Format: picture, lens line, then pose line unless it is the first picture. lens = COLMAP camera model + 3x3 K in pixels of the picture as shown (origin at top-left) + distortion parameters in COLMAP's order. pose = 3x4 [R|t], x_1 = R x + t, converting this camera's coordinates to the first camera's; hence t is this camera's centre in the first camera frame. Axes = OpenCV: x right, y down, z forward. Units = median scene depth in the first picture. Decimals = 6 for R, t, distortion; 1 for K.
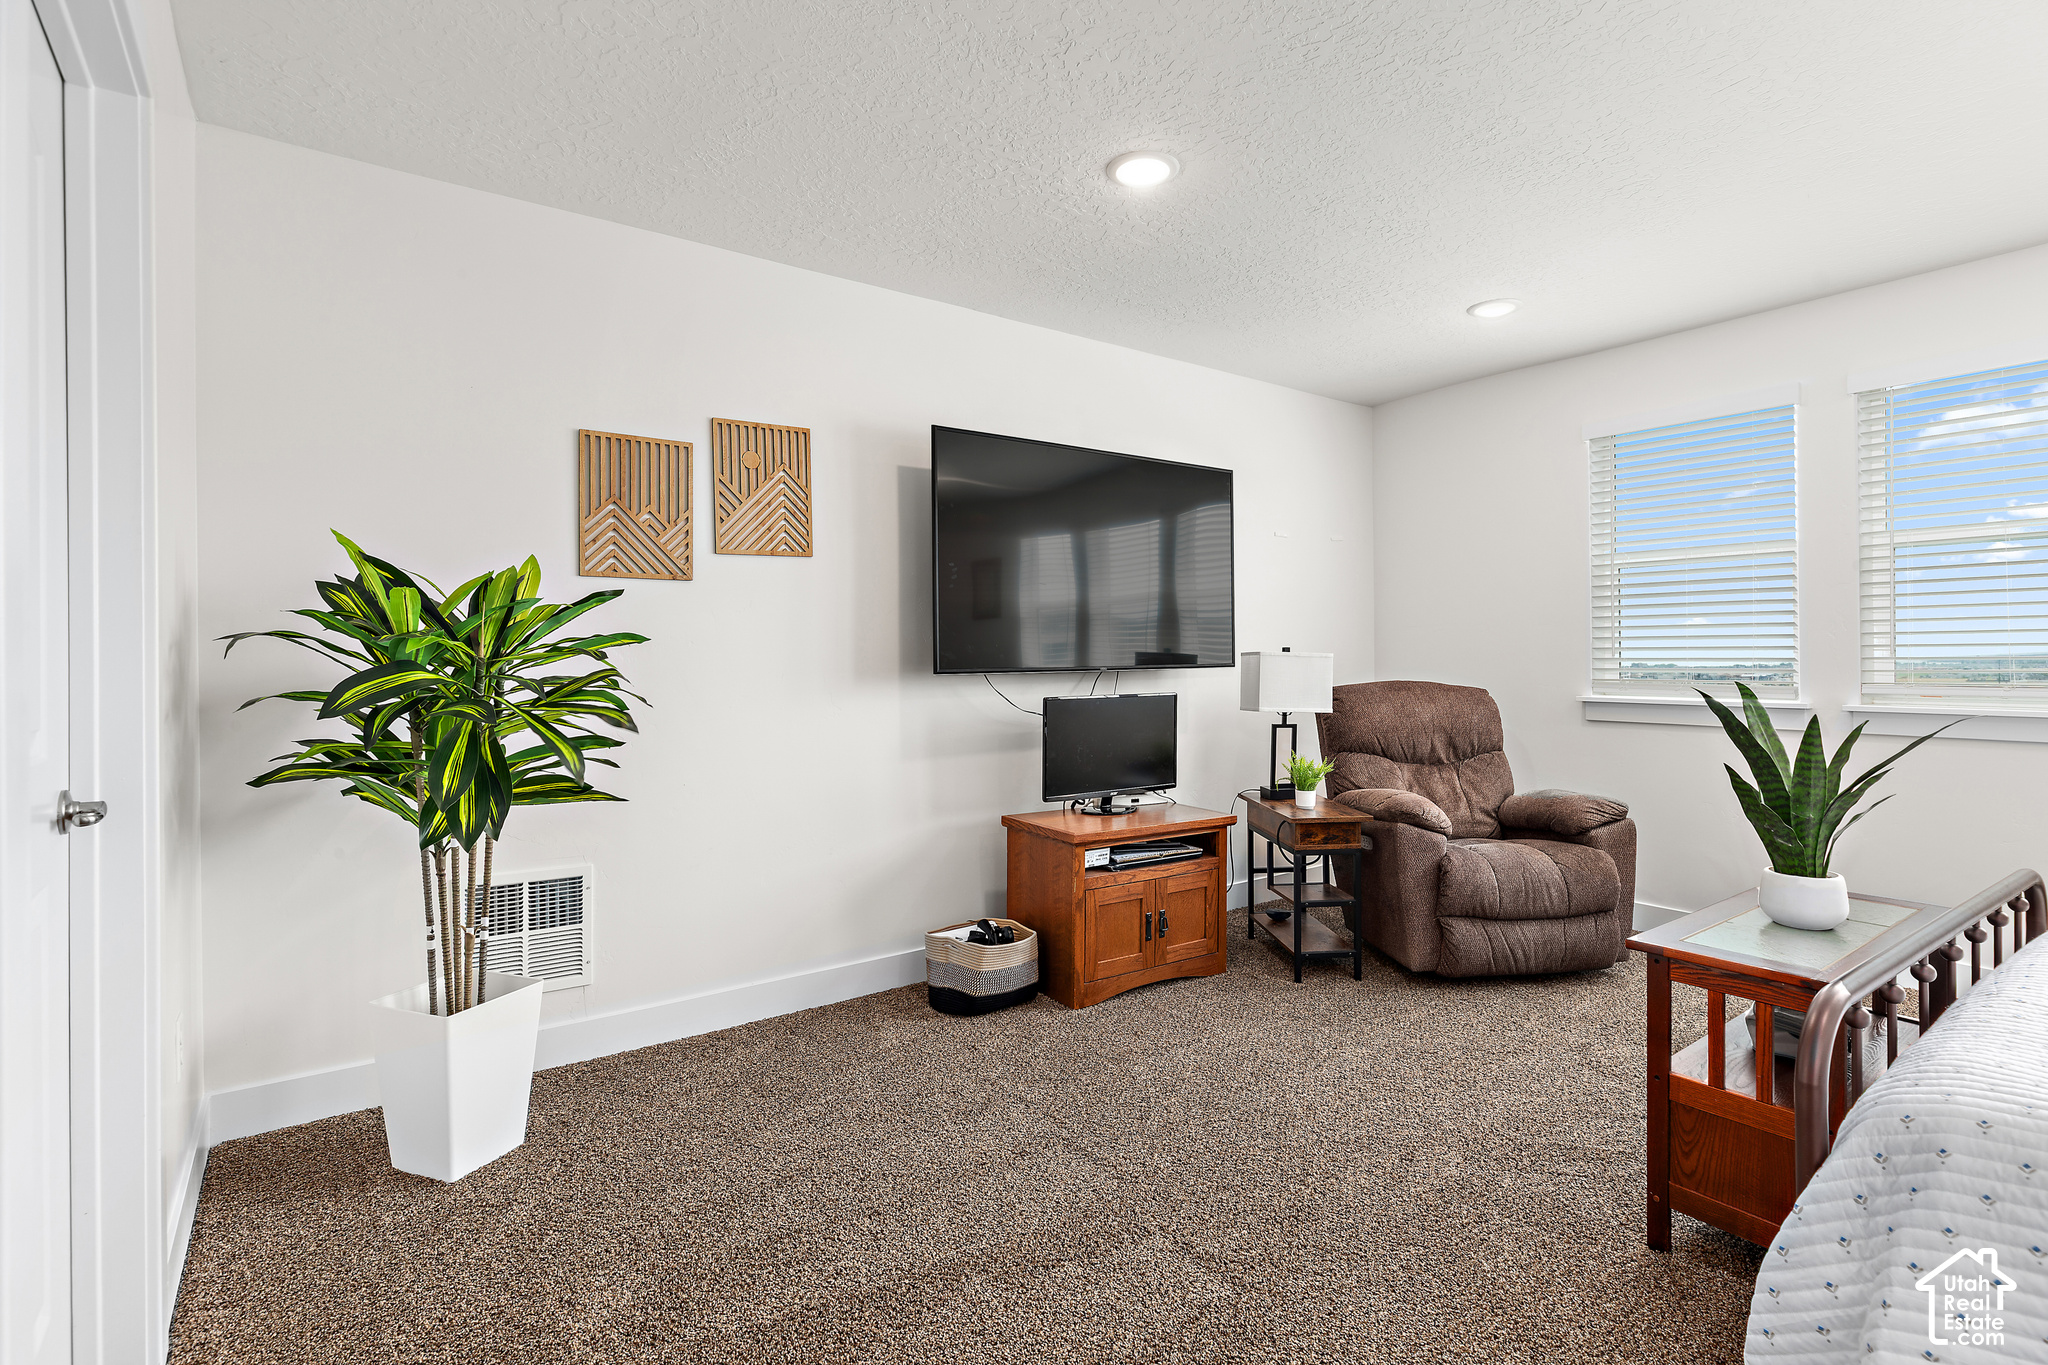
lens RADIAL K [[970.4, 0, 1041.2], [0, 970.4, 644.2], [0, 0, 1]] dist [-0.000347, -0.000109]
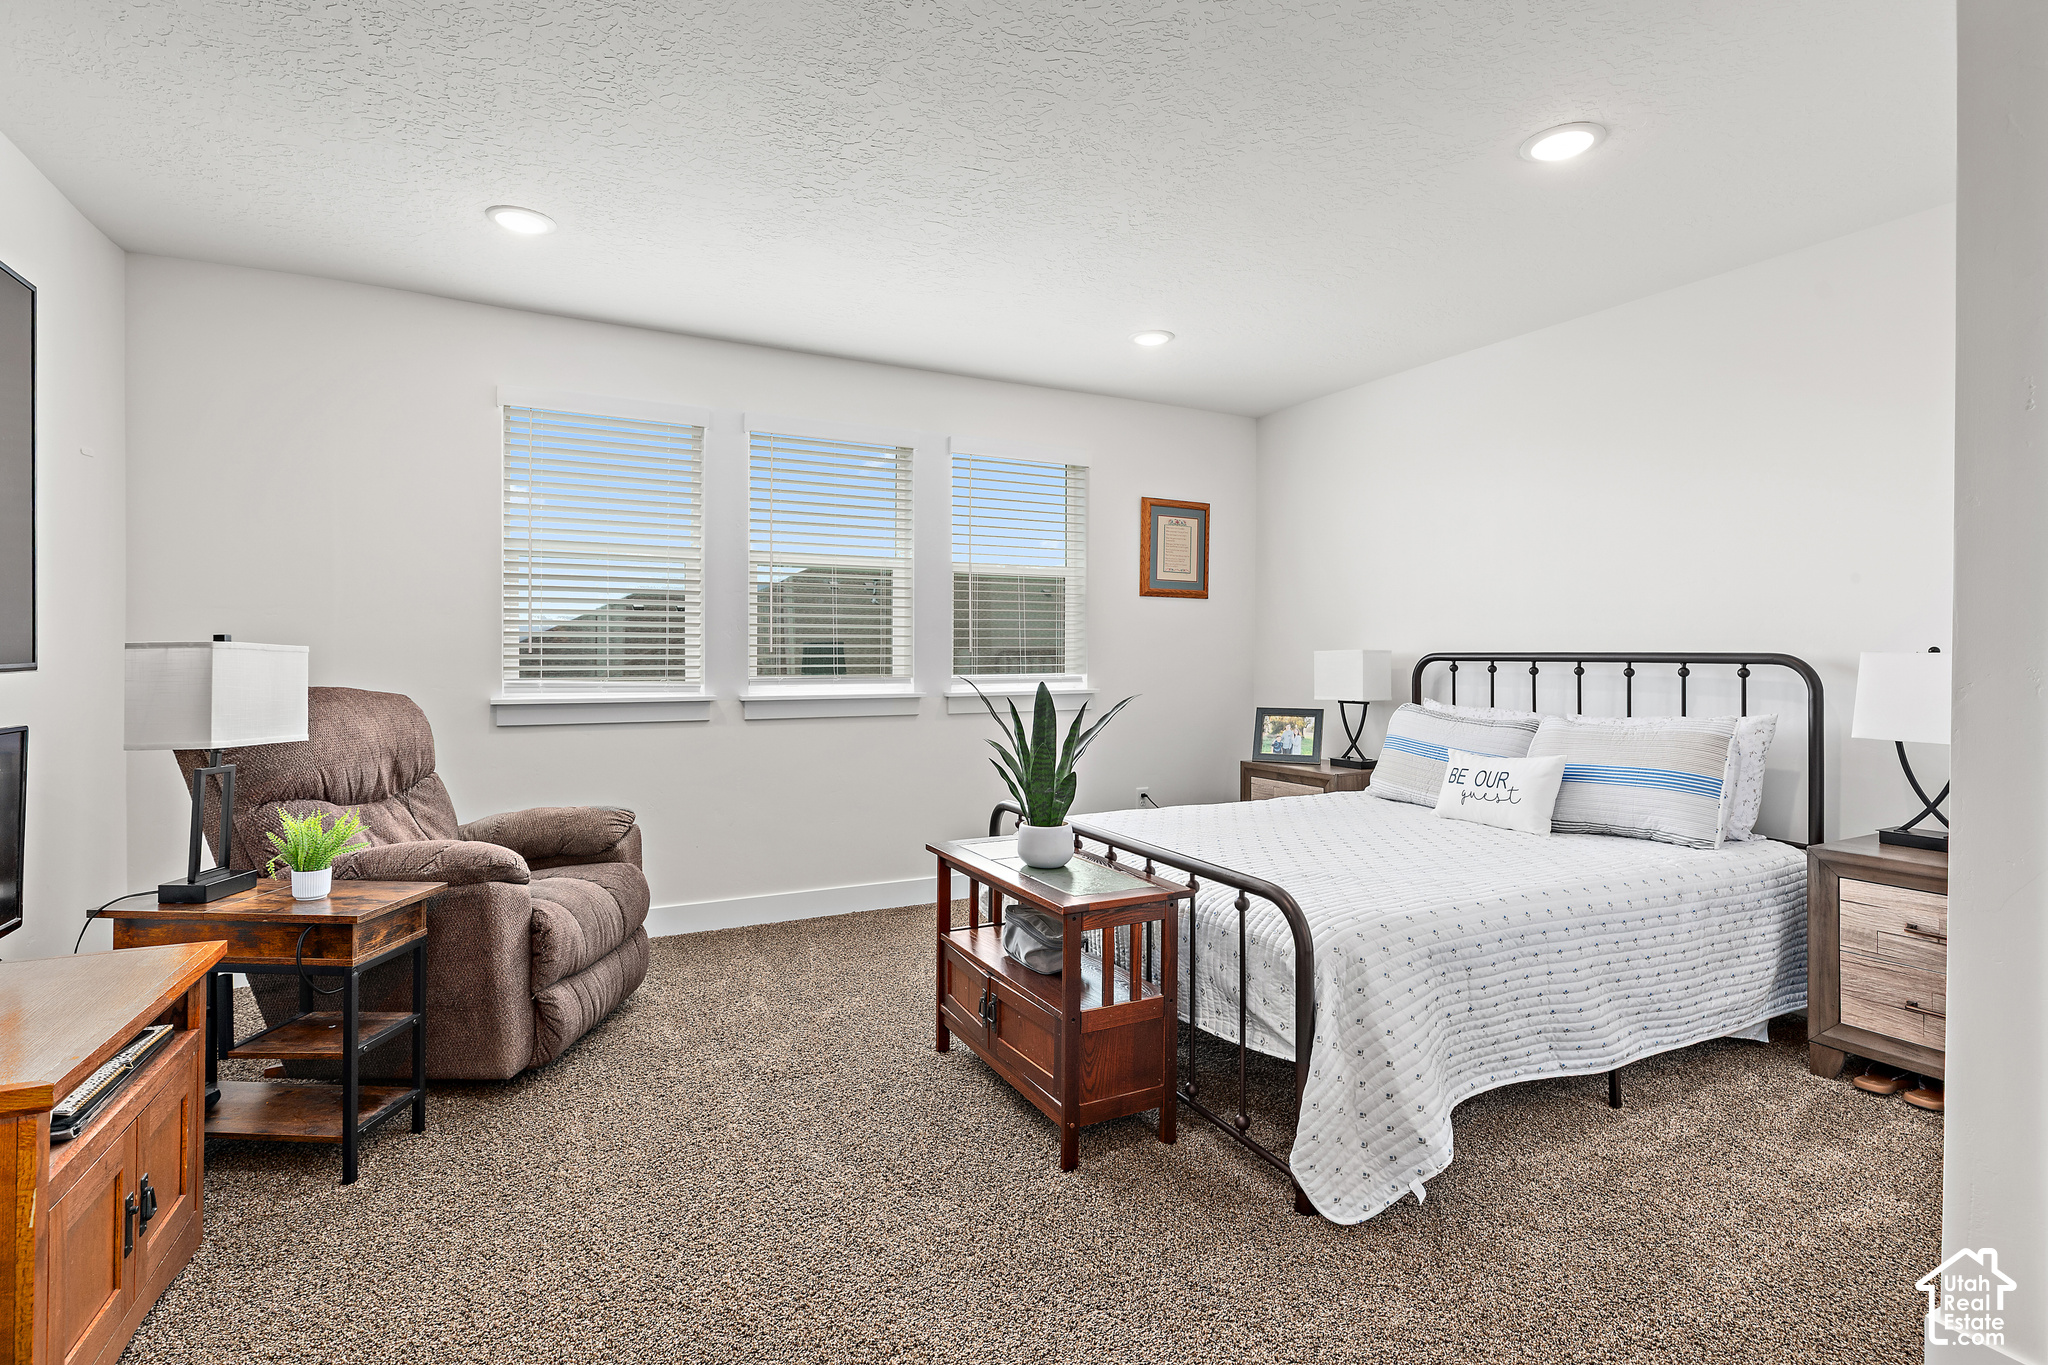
lens RADIAL K [[970.4, 0, 1041.2], [0, 970.4, 644.2], [0, 0, 1]] dist [-0.000347, -0.000109]
pose [[0.152712, 0.013140, 0.988183, -0.268278], [-0.013923, 0.999841, -0.011143, 0.008825], [-0.988173, -0.012057, 0.152871, 0.457689]]
